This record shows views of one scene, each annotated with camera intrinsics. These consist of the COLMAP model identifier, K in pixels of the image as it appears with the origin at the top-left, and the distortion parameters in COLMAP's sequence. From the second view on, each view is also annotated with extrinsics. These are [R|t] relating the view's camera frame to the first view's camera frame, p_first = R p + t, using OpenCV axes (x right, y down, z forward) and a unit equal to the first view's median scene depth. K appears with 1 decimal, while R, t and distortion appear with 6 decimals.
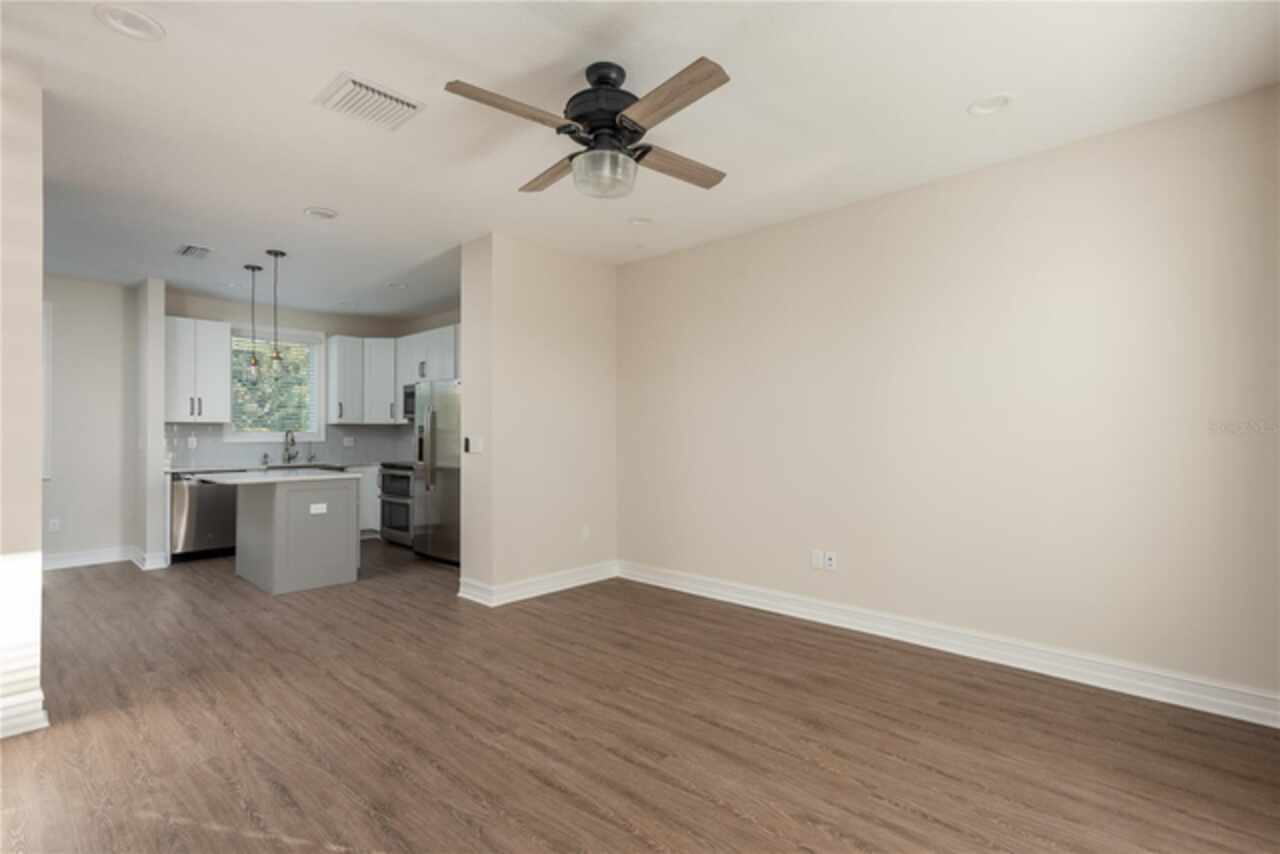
lens RADIAL K [[635.8, 0, 620.7], [0, 635.8, 431.4], [0, 0, 1]] dist [-0.000172, 0.000009]
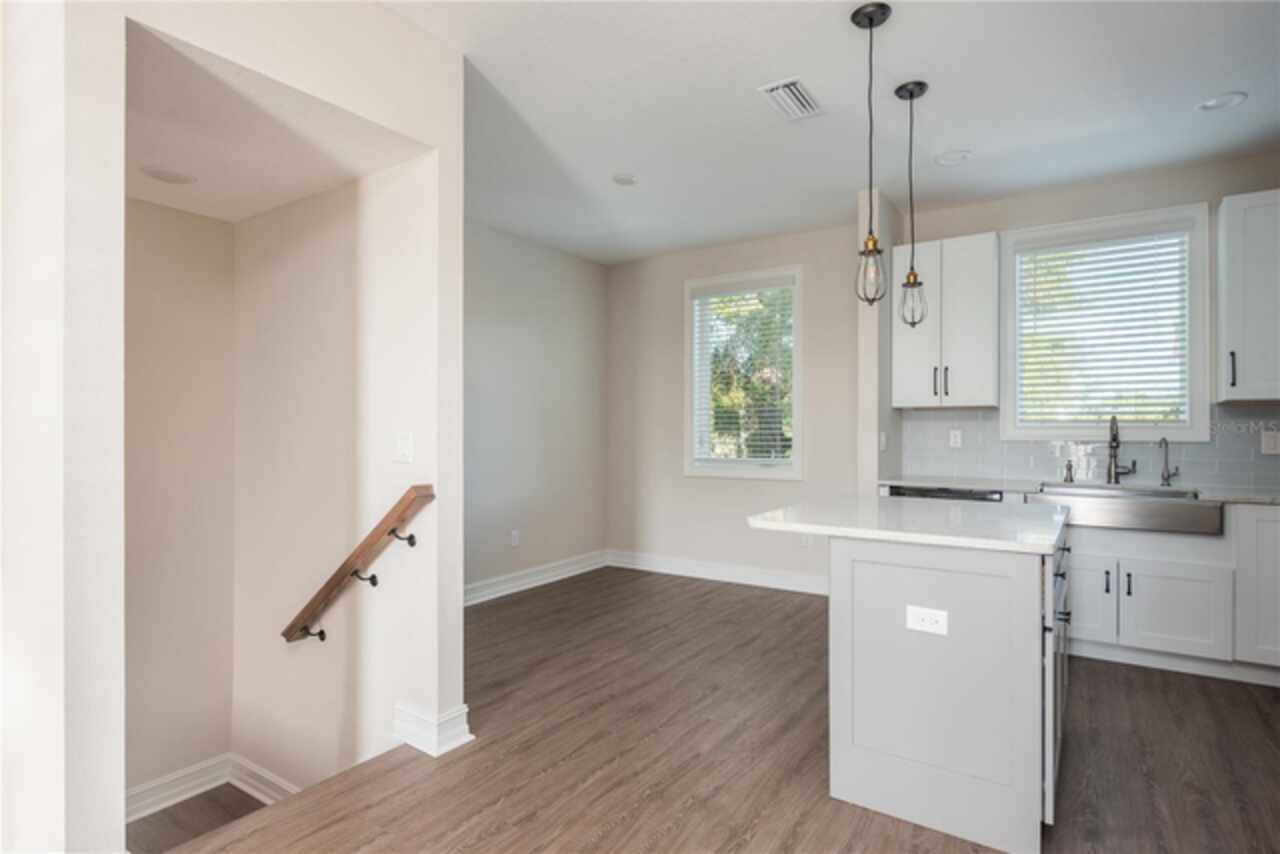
lens RADIAL K [[663.3, 0, 640.0], [0, 663.3, 427.0], [0, 0, 1]] dist [-0.007826, -0.001214]
pose [[0.190218, -0.001420, -0.981741, -0.085621], [0.005461, 0.999985, -0.000388, 0.003920], [0.981727, -0.005288, 0.190223, 0.544266]]
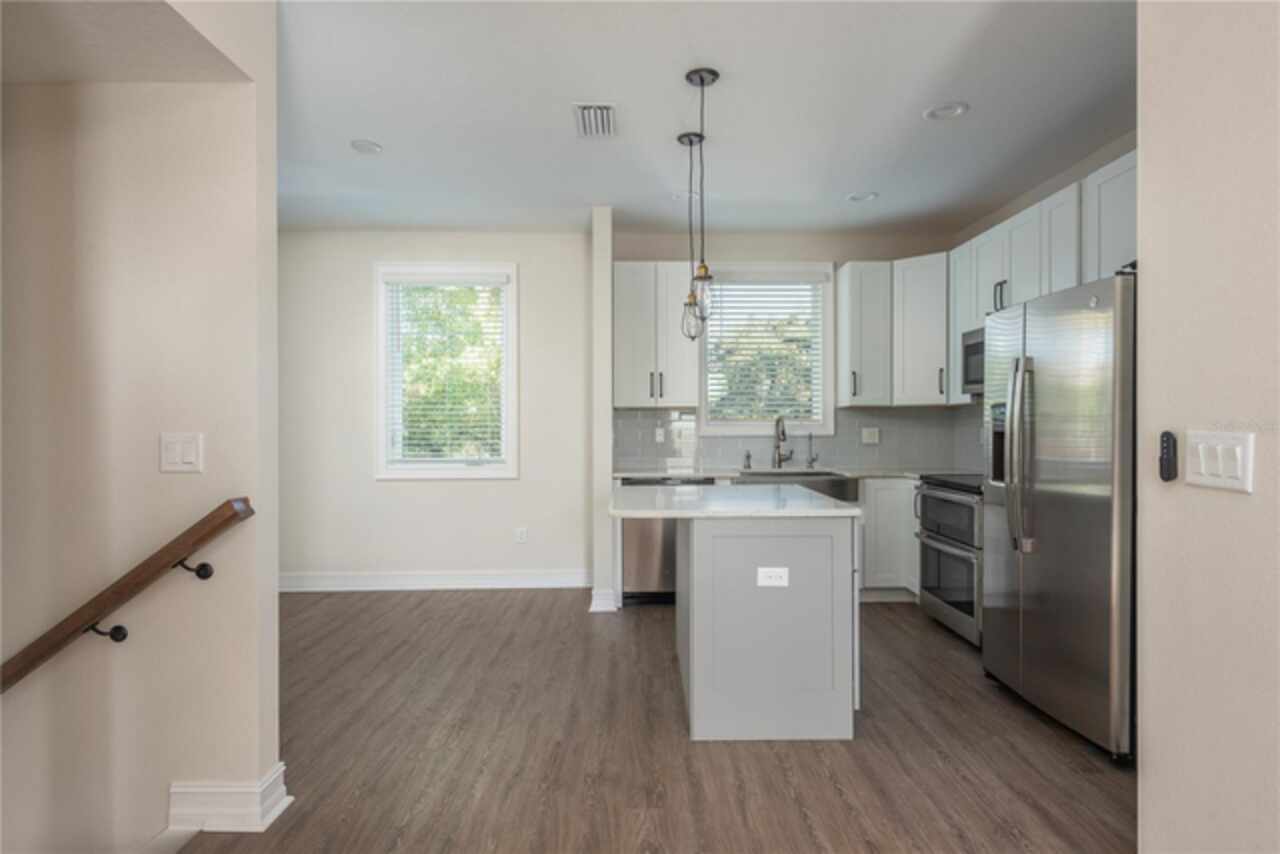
lens RADIAL K [[699.6, 0, 640.0], [0, 699.6, 427.0], [0, 0, 1]] dist [-0.002021, -0.000391]
pose [[0.715614, -0.000587, -0.698495, -0.126326], [0.006635, 0.999960, 0.005957, 0.002775], [0.698464, -0.008897, 0.715590, 0.395242]]
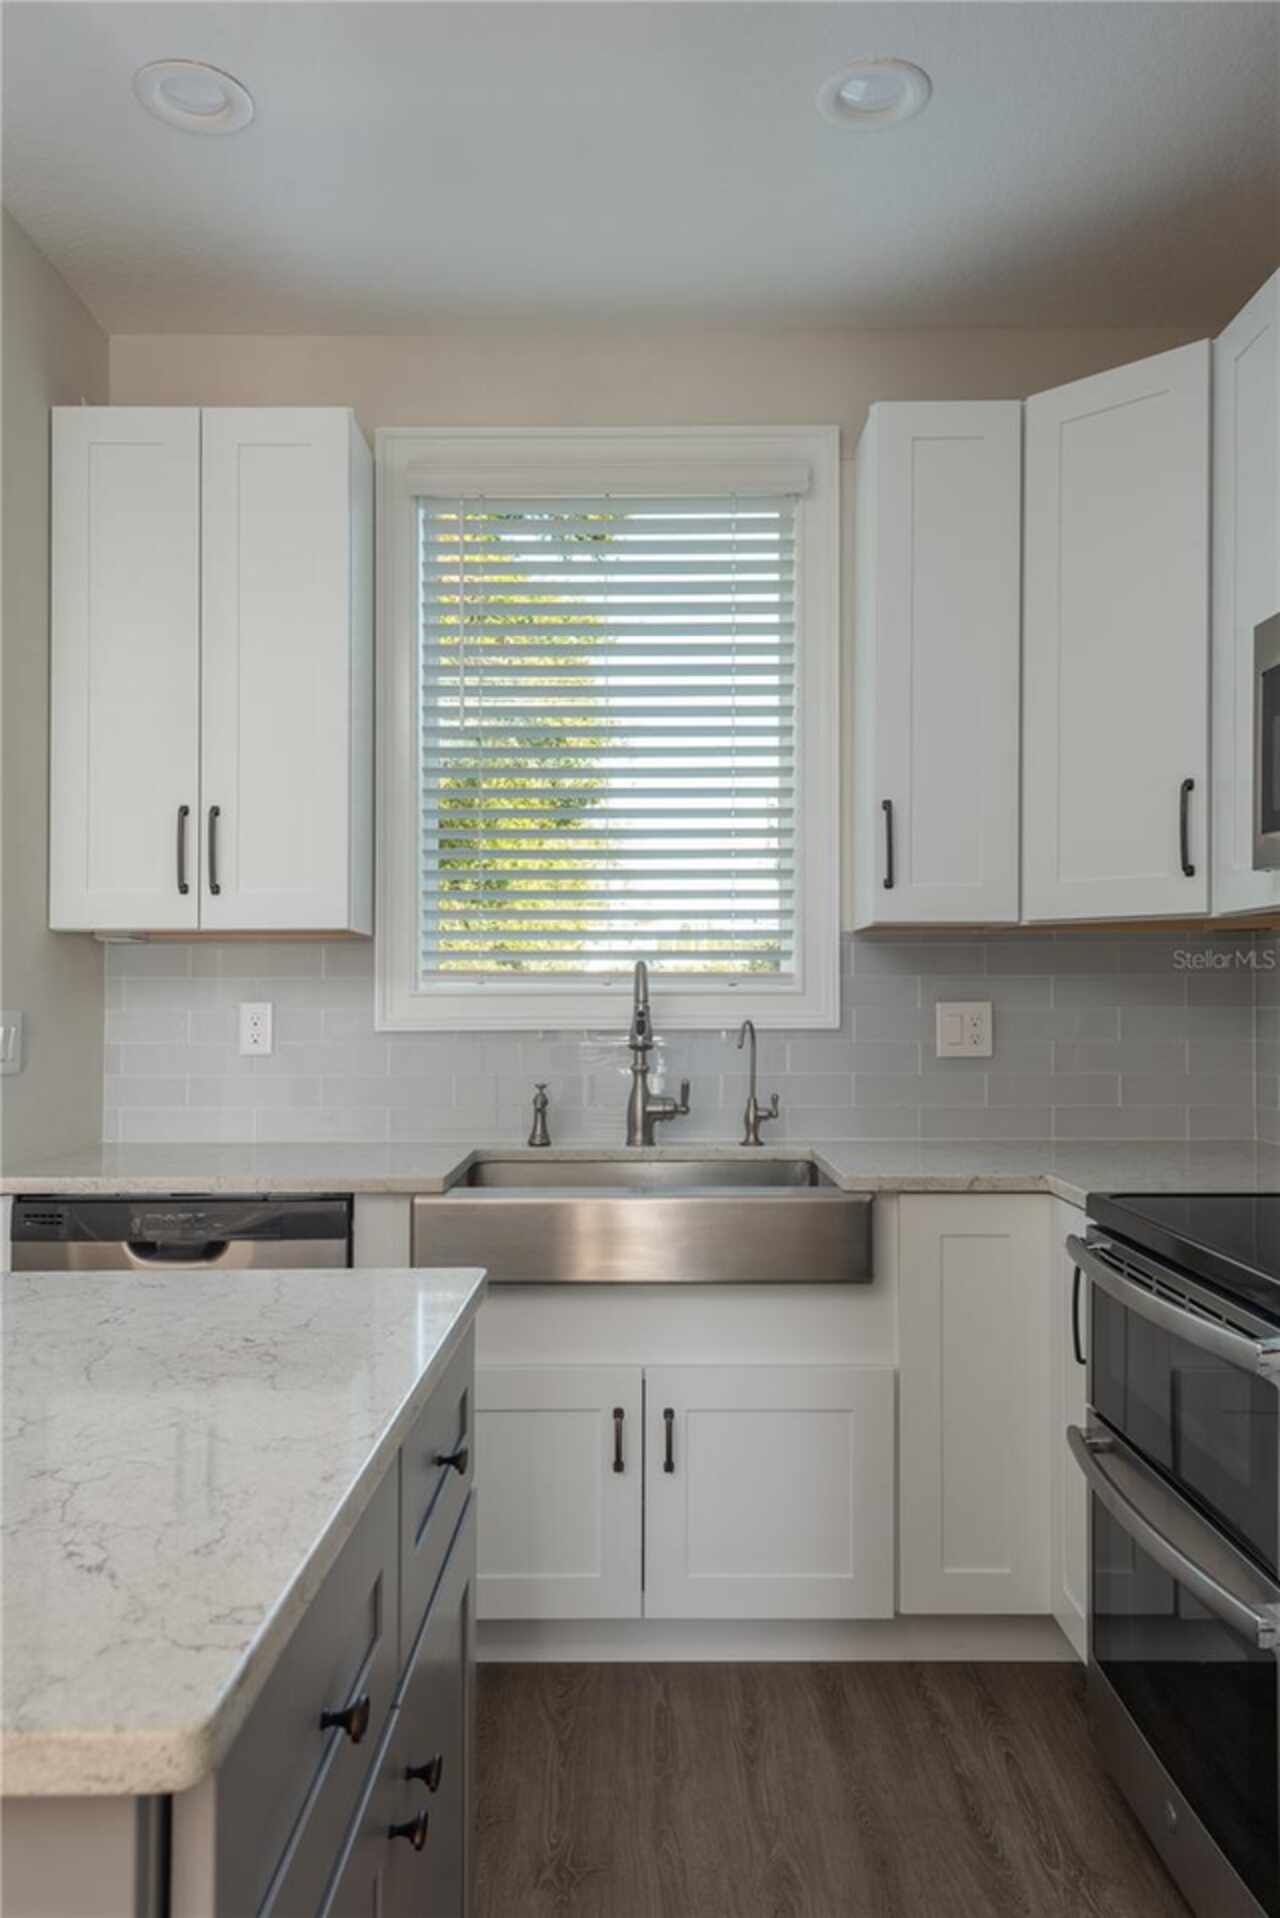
lens RADIAL K [[1552.2, 0, 686.2], [0, 1552.2, 991.8], [0, 0, 1]] dist [0.038190, -0.000860]
pose [[0.730698, -0.002396, -0.682696, -0.208127], [0.004787, 0.999987, 0.001615, 0.004877], [0.682684, -0.004448, 0.730701, 0.689742]]
